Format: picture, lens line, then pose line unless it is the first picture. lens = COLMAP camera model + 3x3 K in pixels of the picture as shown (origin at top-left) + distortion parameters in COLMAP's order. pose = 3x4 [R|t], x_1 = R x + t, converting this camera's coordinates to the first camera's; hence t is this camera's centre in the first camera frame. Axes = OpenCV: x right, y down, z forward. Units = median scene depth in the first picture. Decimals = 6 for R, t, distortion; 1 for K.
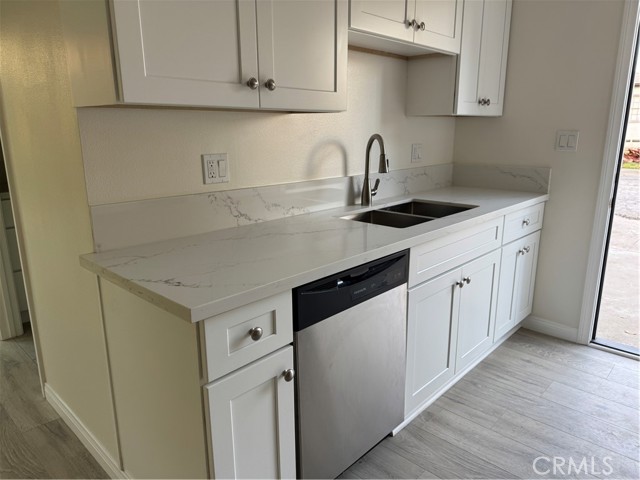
lens RADIAL K [[449.7, 0, 320.0], [0, 449.7, 240.0], [0, 0, 1]] dist [0.007441, -0.000182]
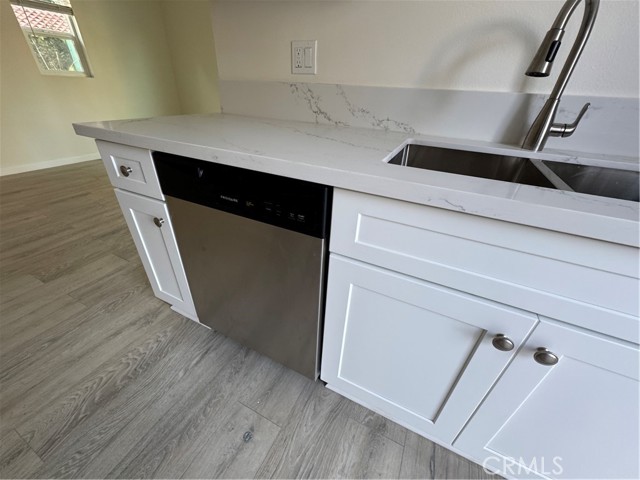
lens RADIAL K [[254.5, 0, 316.8], [0, 254.5, 240.4], [0, 0, 1]] dist [-0.003293, 0.000855]
pose [[0.291094, 0.509341, -0.809837, 0.467590], [-0.268122, 0.856005, 0.442002, -0.061316], [0.918354, 0.088471, 0.385744, 0.812712]]
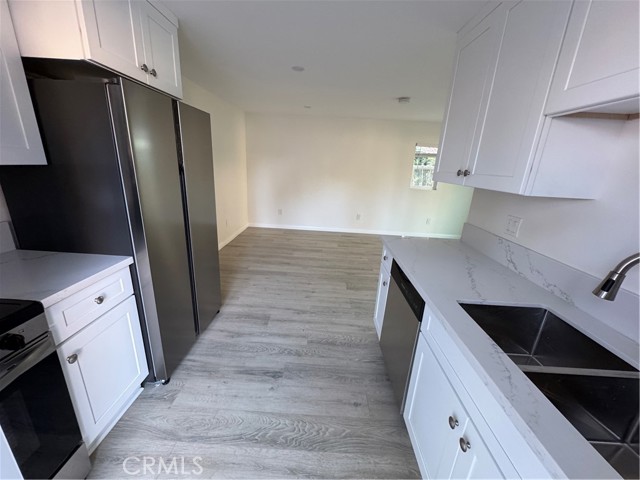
lens RADIAL K [[254.5, 0, 316.8], [0, 254.5, 240.4], [0, 0, 1]] dist [-0.003293, 0.000855]
pose [[-0.750946, 0.165860, -0.639195, 0.804668], [-0.196982, 0.867617, 0.456552, -0.367464], [0.630300, 0.468755, -0.618862, 1.107535]]
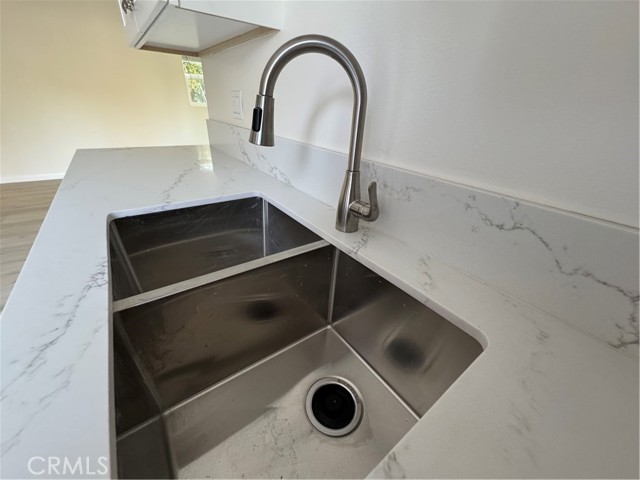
lens RADIAL K [[254.5, 0, 316.8], [0, 254.5, 240.4], [0, 0, 1]] dist [-0.003293, 0.000855]
pose [[-0.189614, 0.462264, -0.866232, 0.449044], [-0.276251, 0.821481, 0.498853, -0.249105], [0.942195, 0.333887, -0.028064, 1.292894]]
